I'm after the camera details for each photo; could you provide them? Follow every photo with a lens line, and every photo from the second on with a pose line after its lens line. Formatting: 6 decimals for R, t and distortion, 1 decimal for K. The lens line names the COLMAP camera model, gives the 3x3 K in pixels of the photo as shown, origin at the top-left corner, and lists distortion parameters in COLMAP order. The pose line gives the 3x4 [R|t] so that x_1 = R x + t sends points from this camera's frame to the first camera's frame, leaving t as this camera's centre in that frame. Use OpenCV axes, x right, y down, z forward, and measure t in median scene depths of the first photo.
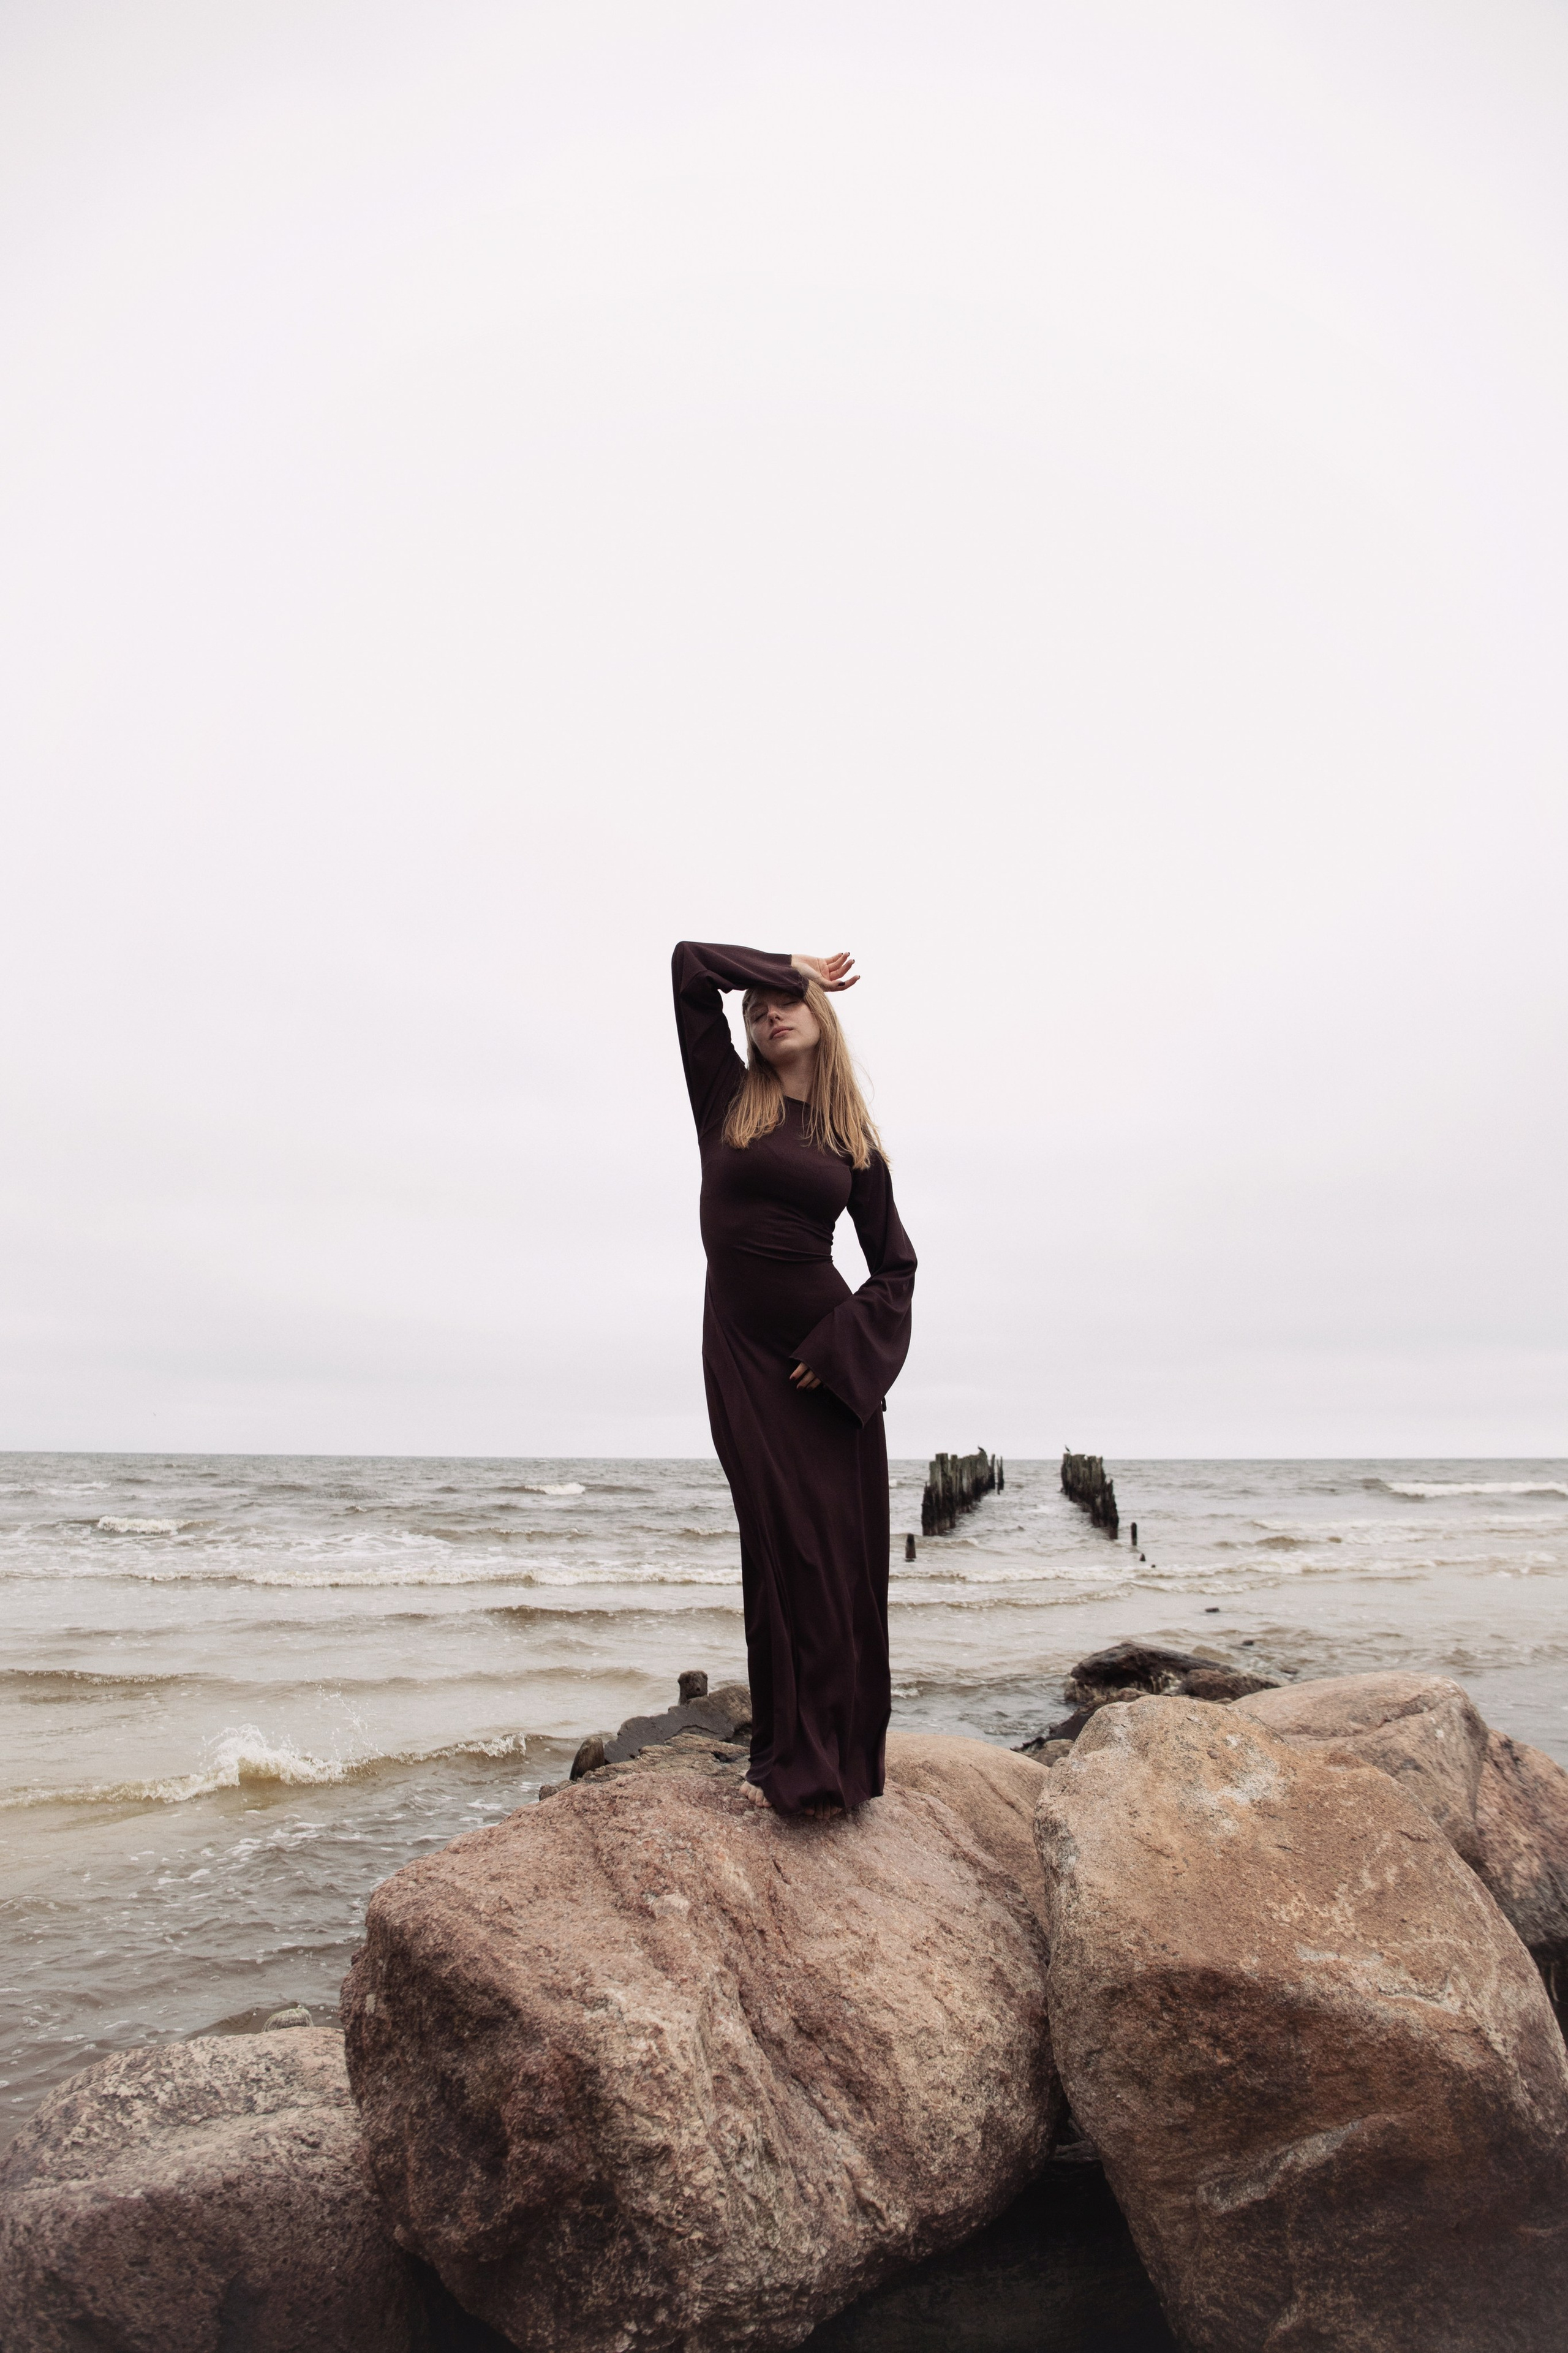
lens RADIAL K [[1571.9, 0, 784.4], [0, 1571.9, 1206.0], [0, 0, 1]] dist [-0.088351, 0.061063]
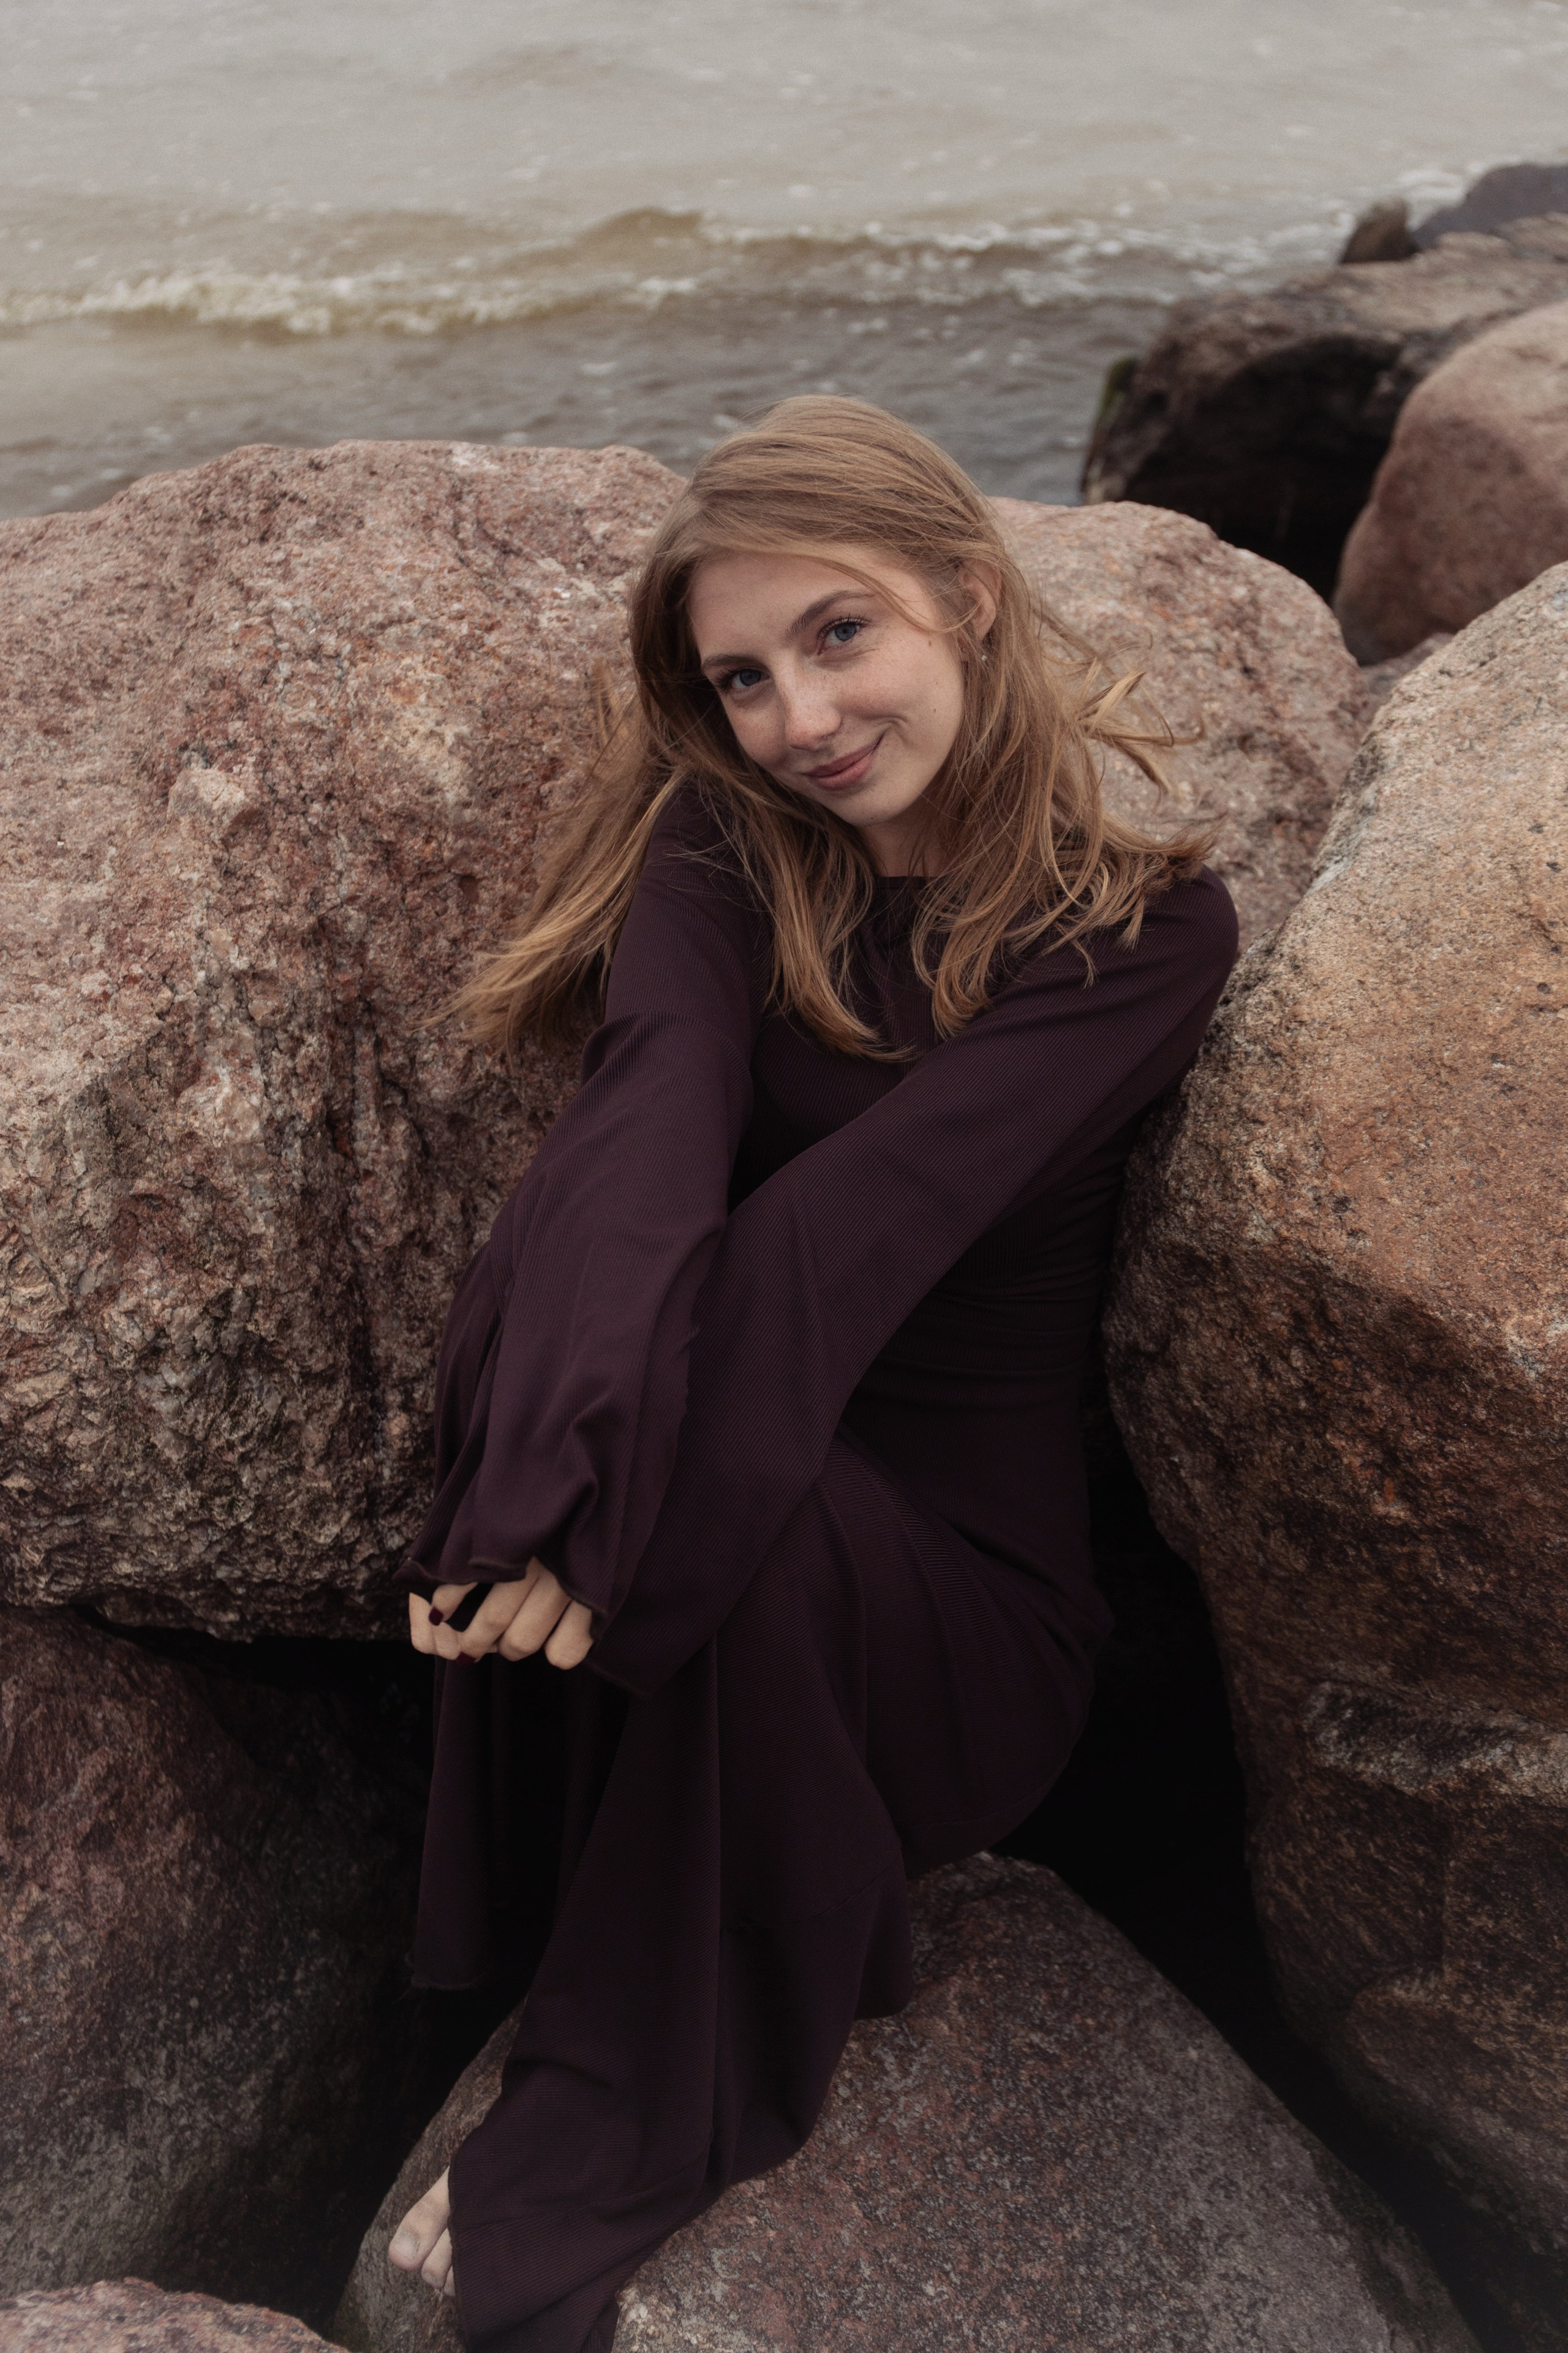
lens RADIAL K [[2413.9, 0, 788.7], [0, 2413.9, 1184.7], [0, 0, 1]] dist [-0.017789, 0.000000]
pose [[0.868859, 0.293500, -0.398676, 0.366134], [0.059035, 0.738136, 0.672064, 0.094725], [0.491528, -0.607465, 0.624009, 0.603305]]
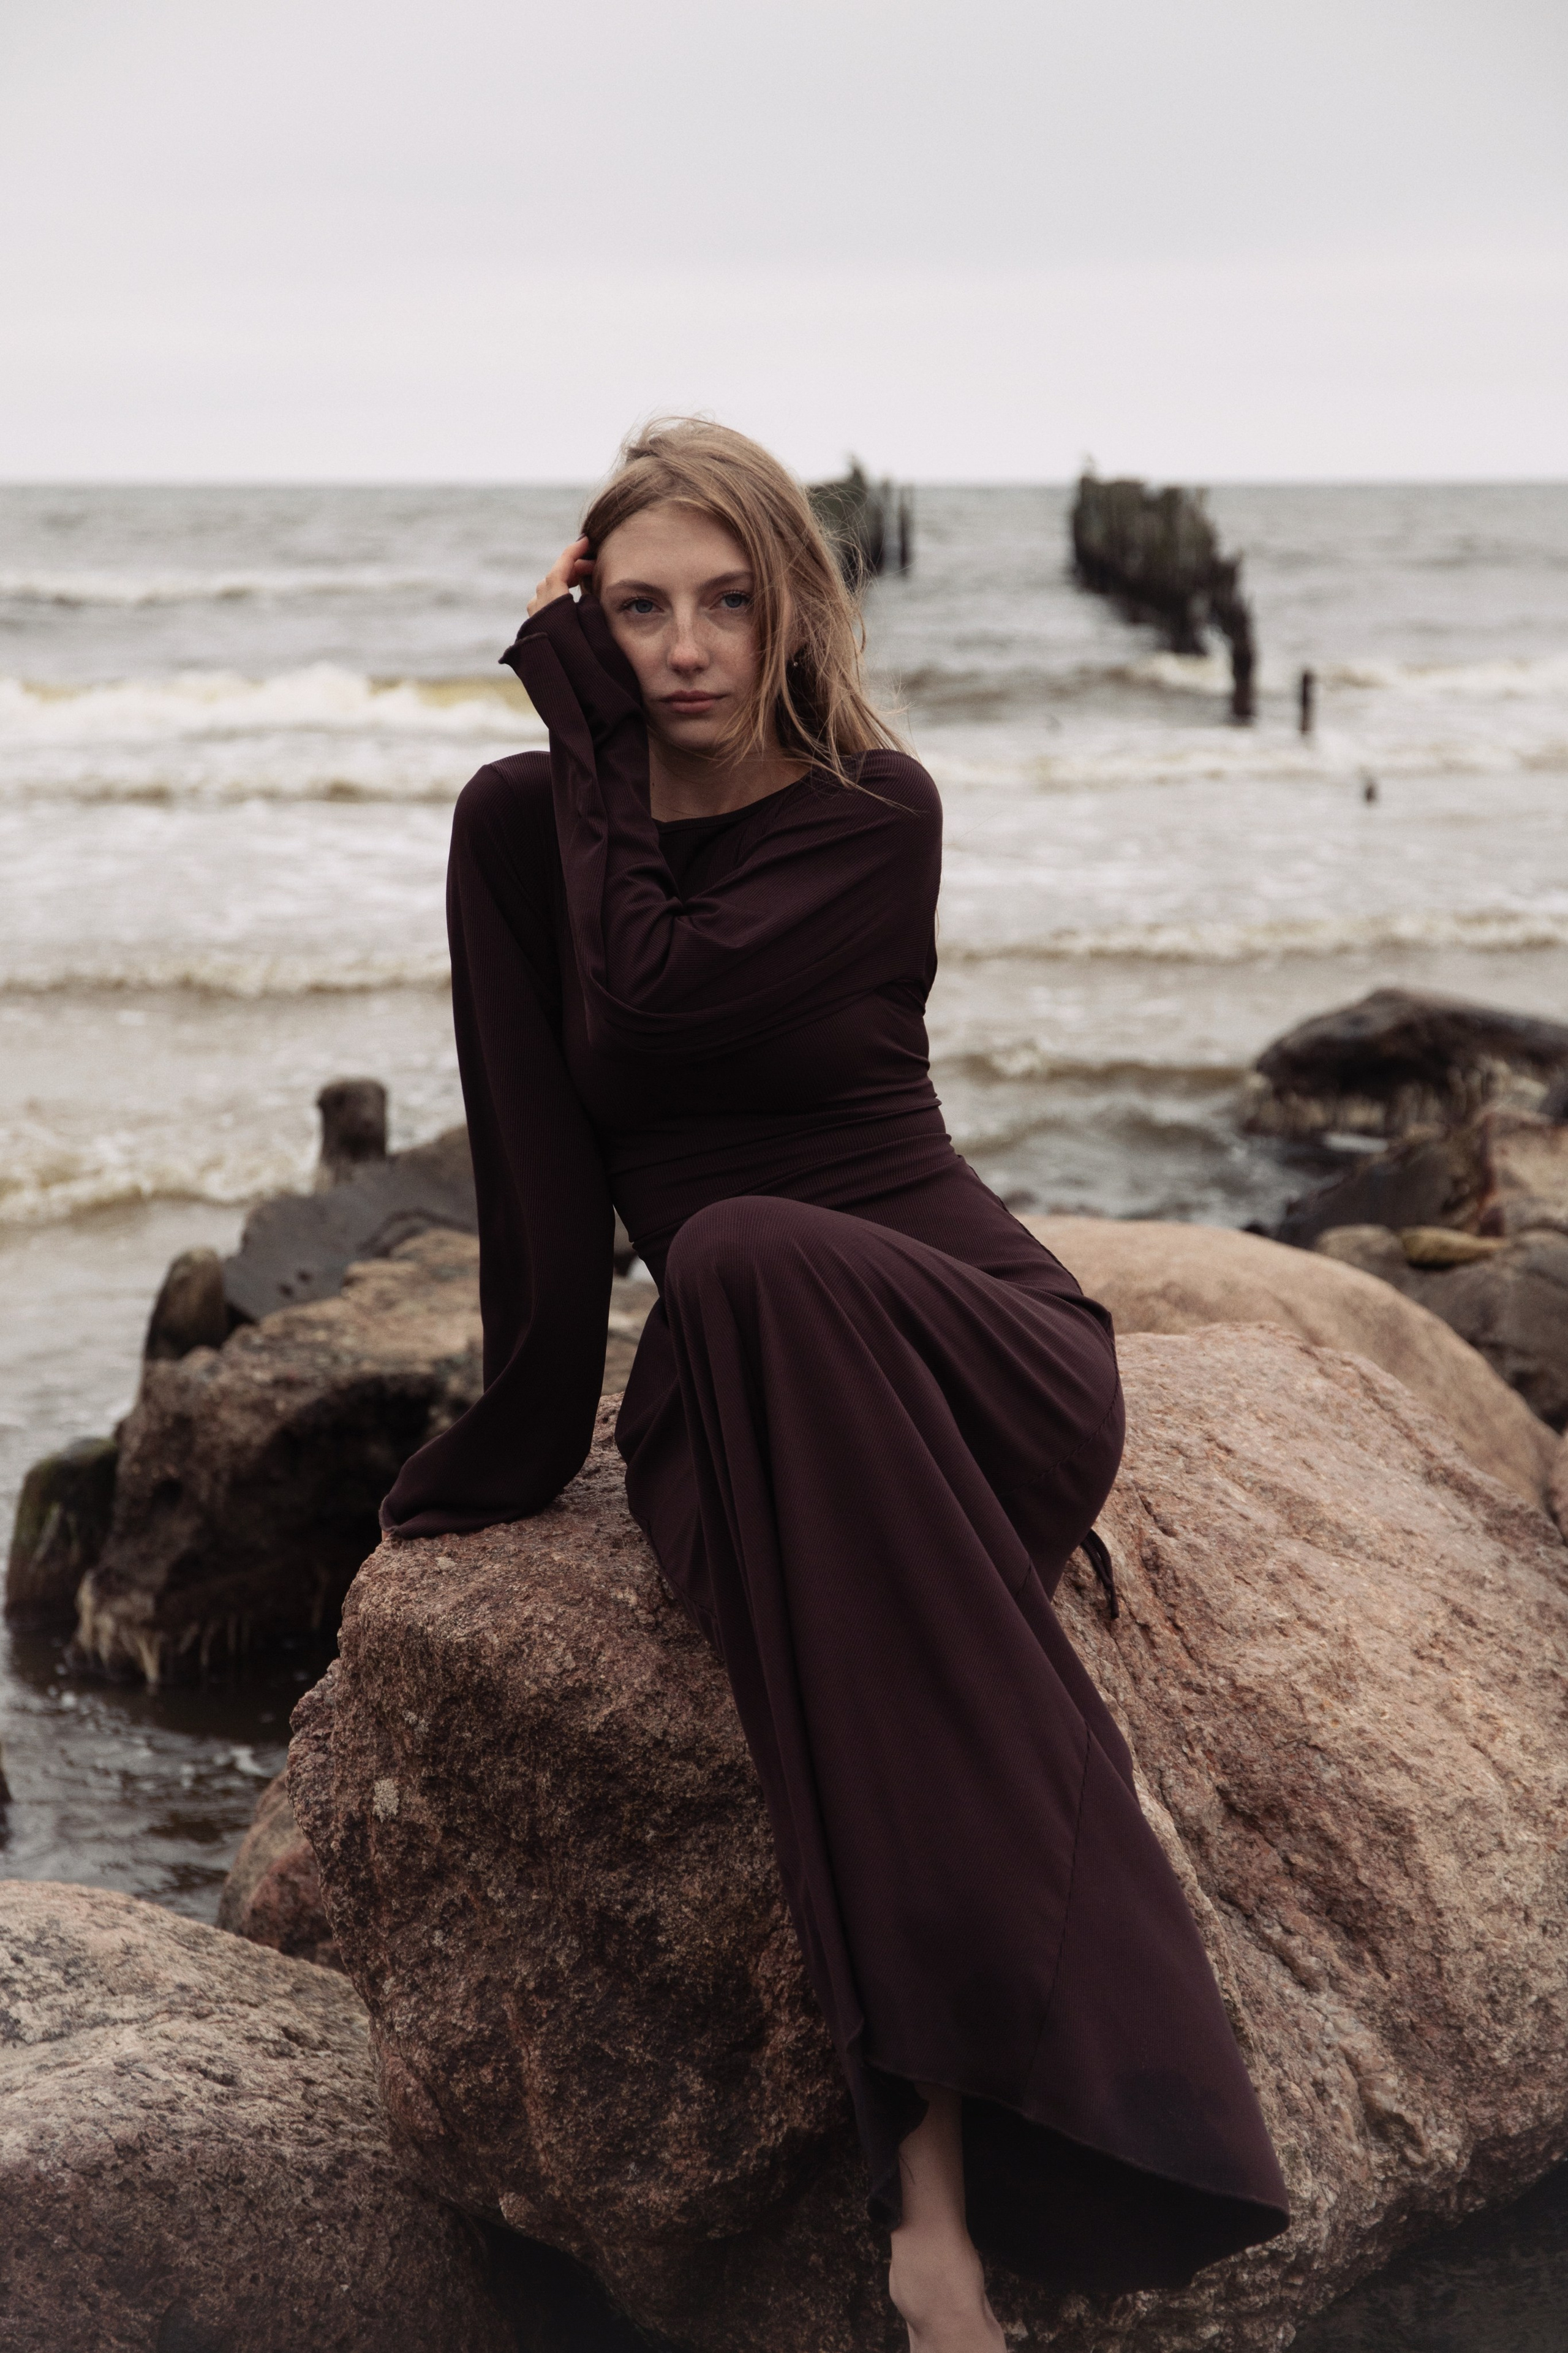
lens RADIAL K [[4316.3, 0, 769.1], [0, 4316.3, 1193.1], [0, 0, 1]] dist [0.137860, 0.000000]
pose [[0.994150, -0.024170, 0.105271, -0.285747], [-0.010305, 0.948970, 0.315199, -0.095835], [-0.107517, -0.314440, 0.943169, -0.246408]]
